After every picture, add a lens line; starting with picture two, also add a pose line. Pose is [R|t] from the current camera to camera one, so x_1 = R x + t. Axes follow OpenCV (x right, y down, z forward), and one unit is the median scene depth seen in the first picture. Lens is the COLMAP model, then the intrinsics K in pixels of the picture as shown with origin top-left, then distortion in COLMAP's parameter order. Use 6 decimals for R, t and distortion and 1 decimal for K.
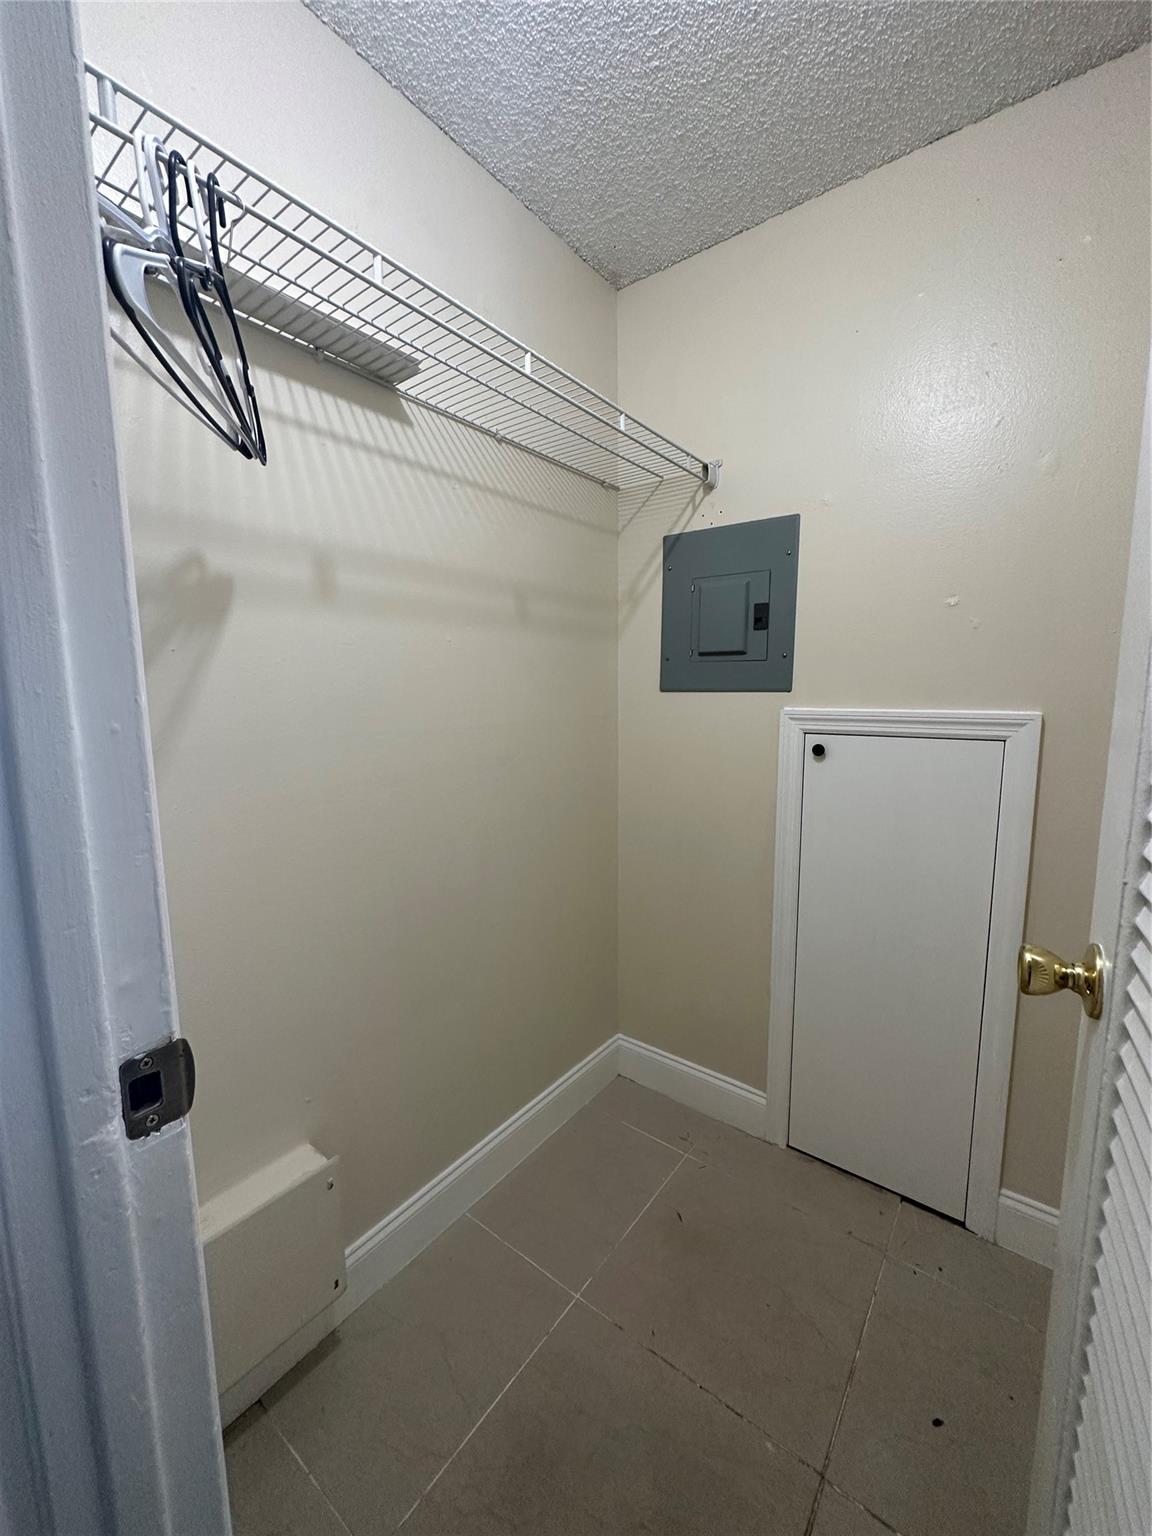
lens RADIAL K [[610.4, 0, 574.1], [0, 610.4, 768.4], [0, 0, 1]] dist [-0.005371, 0.000958]
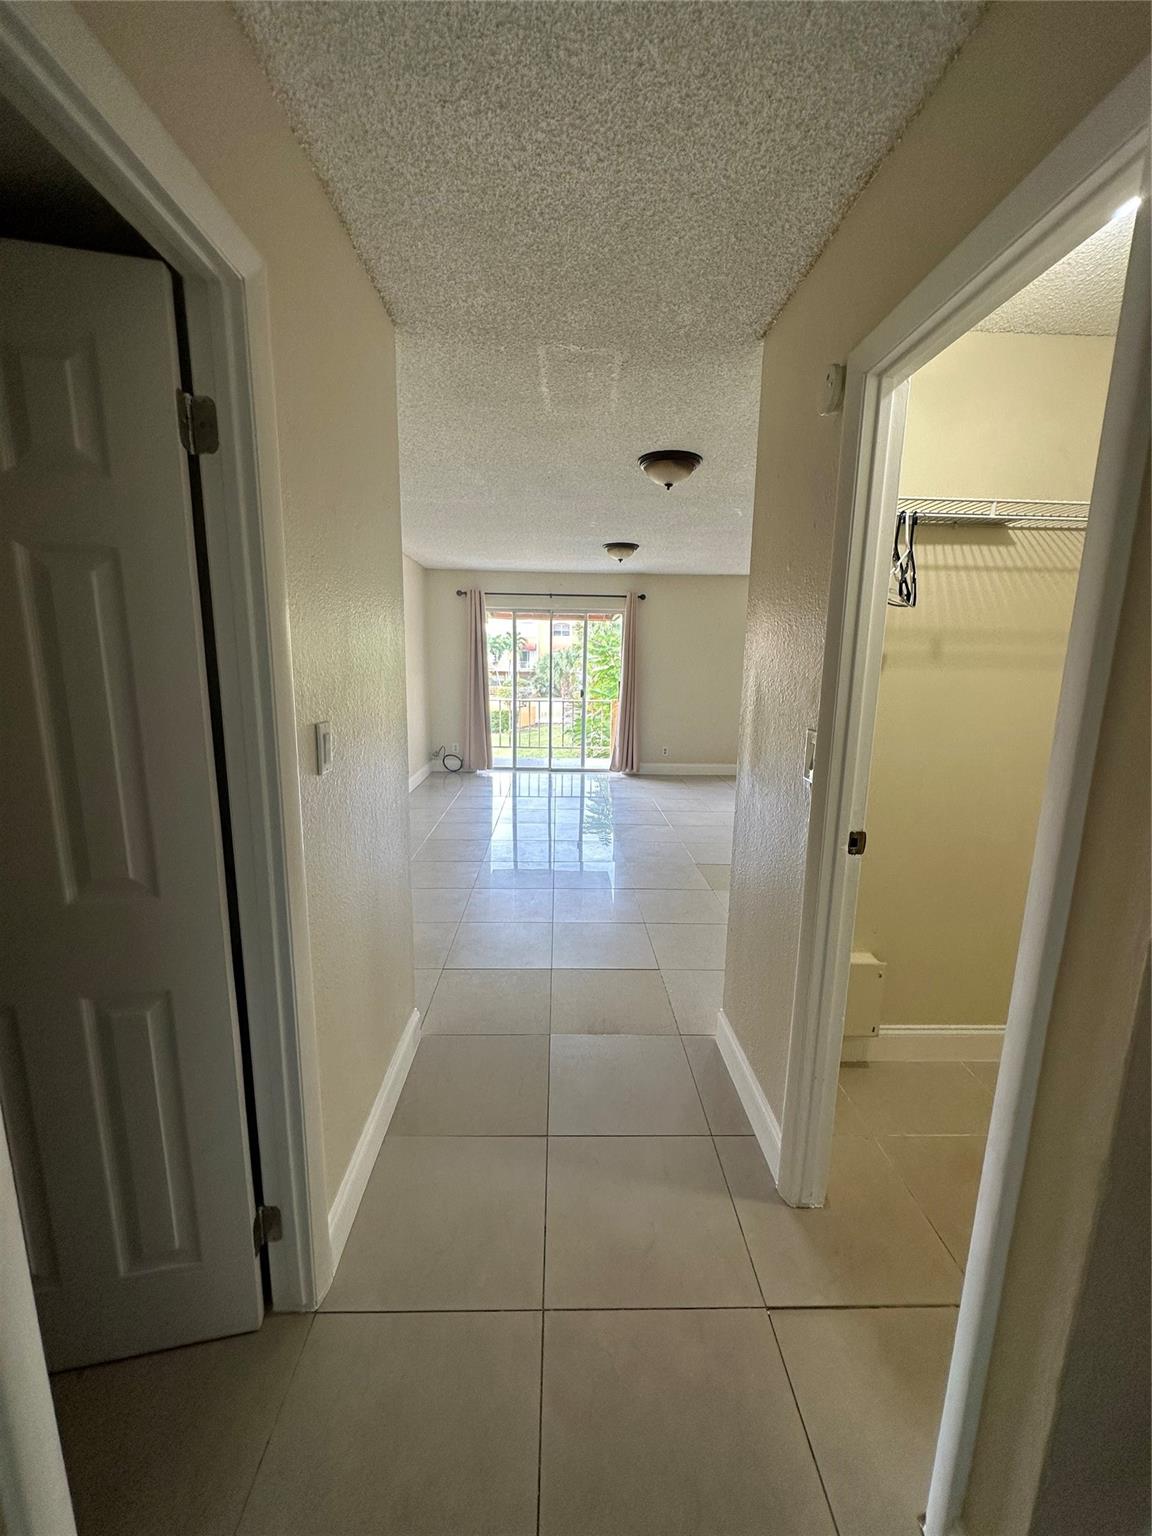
lens RADIAL K [[610.4, 0, 576.6], [0, 610.4, 769.4], [0, 0, 1]] dist [-0.005371, 0.000958]
pose [[0.629093, 0.161253, -0.760421, 0.352516], [-0.121998, 0.986605, 0.108289, -0.030974], [0.767697, 0.024646, 0.640339, -0.972646]]
